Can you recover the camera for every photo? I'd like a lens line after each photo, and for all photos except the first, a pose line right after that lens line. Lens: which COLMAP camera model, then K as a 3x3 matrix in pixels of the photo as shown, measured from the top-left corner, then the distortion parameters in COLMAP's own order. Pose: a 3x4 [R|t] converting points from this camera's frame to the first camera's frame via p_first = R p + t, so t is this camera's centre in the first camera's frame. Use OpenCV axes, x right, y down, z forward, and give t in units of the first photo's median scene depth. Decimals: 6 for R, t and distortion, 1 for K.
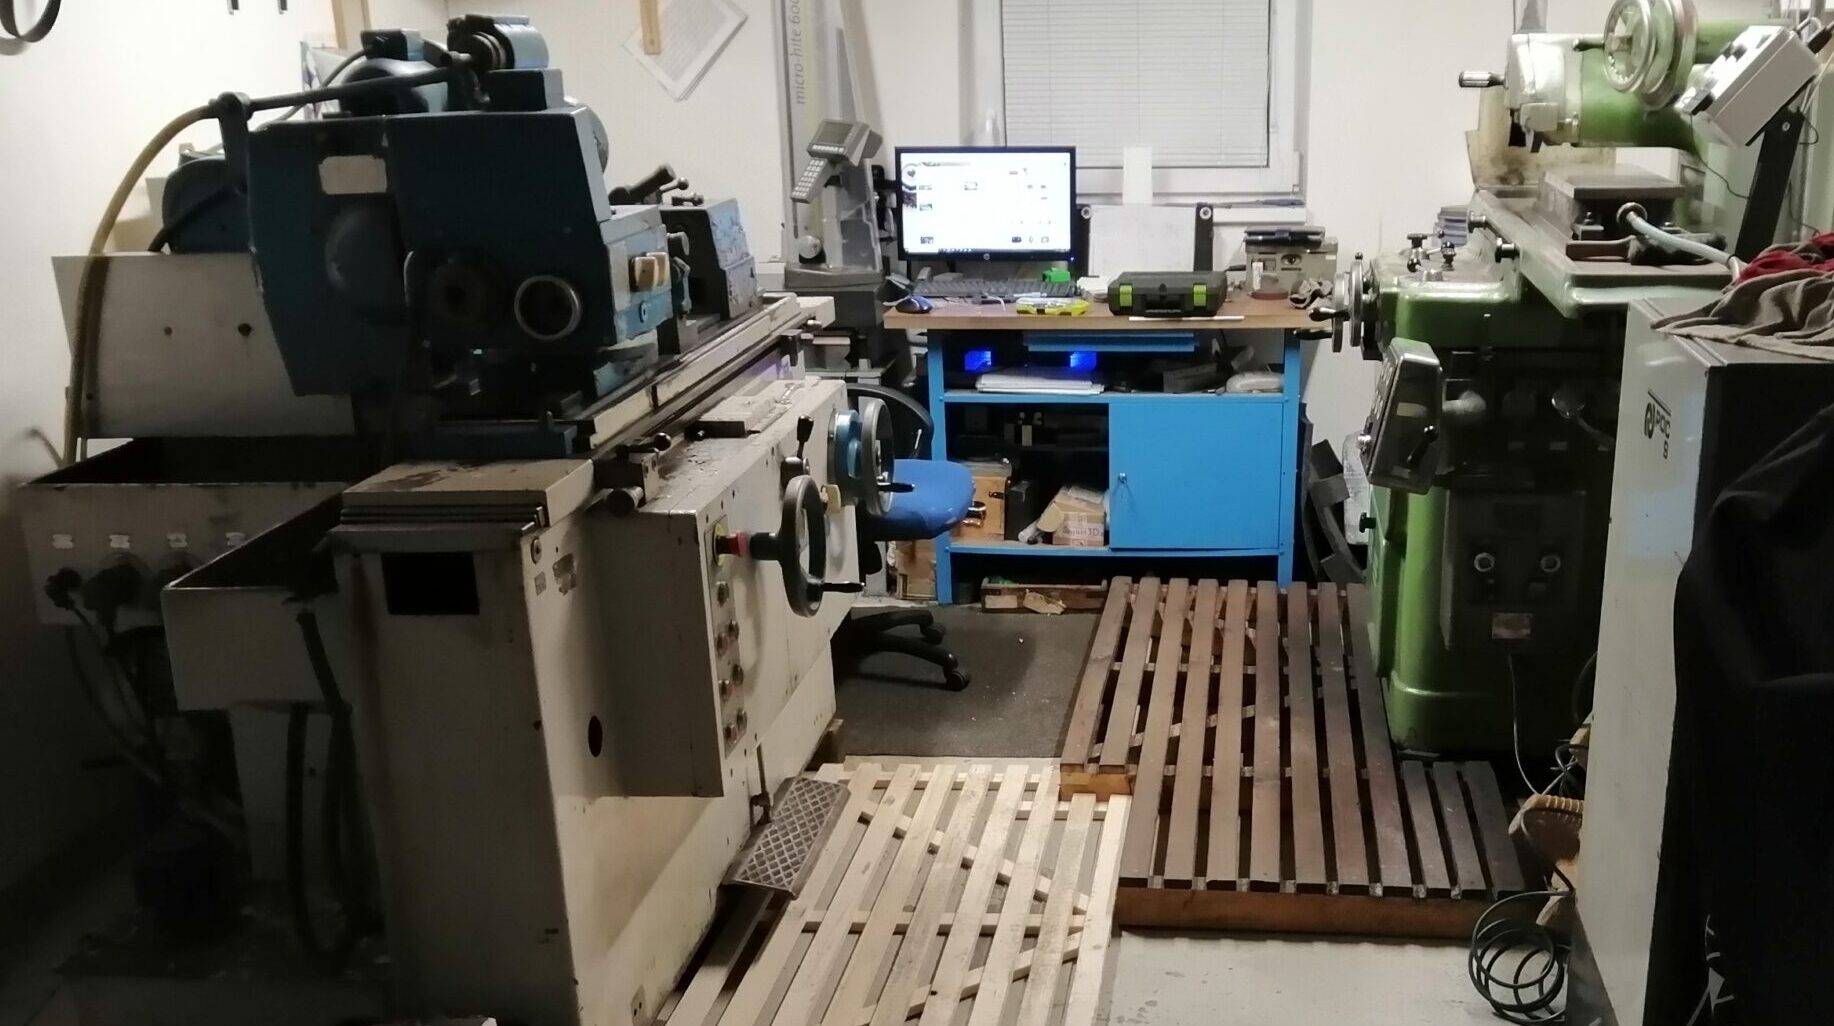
lens RADIAL K [[1669.1, 0, 917.0], [0, 1669.1, 513.0], [0, 0, 1]] dist [0.004172, 0.002454]
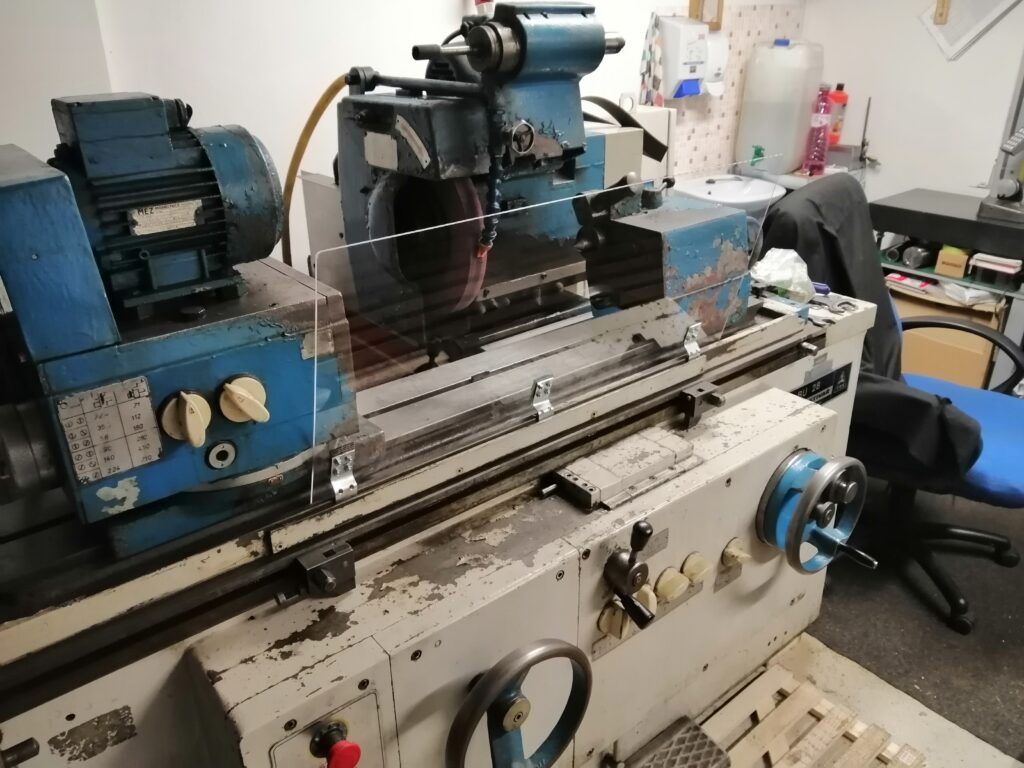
lens RADIAL K [[793.5, 0, 508.5], [0, 793.5, 363.1], [0, 0, 1]] dist [0.007930, 0.008761]
pose [[0.757242, 0.281253, -0.589475, 0.043561], [-0.190052, 0.958364, 0.213117, -0.089791], [0.624871, -0.049350, 0.779166, 0.283818]]
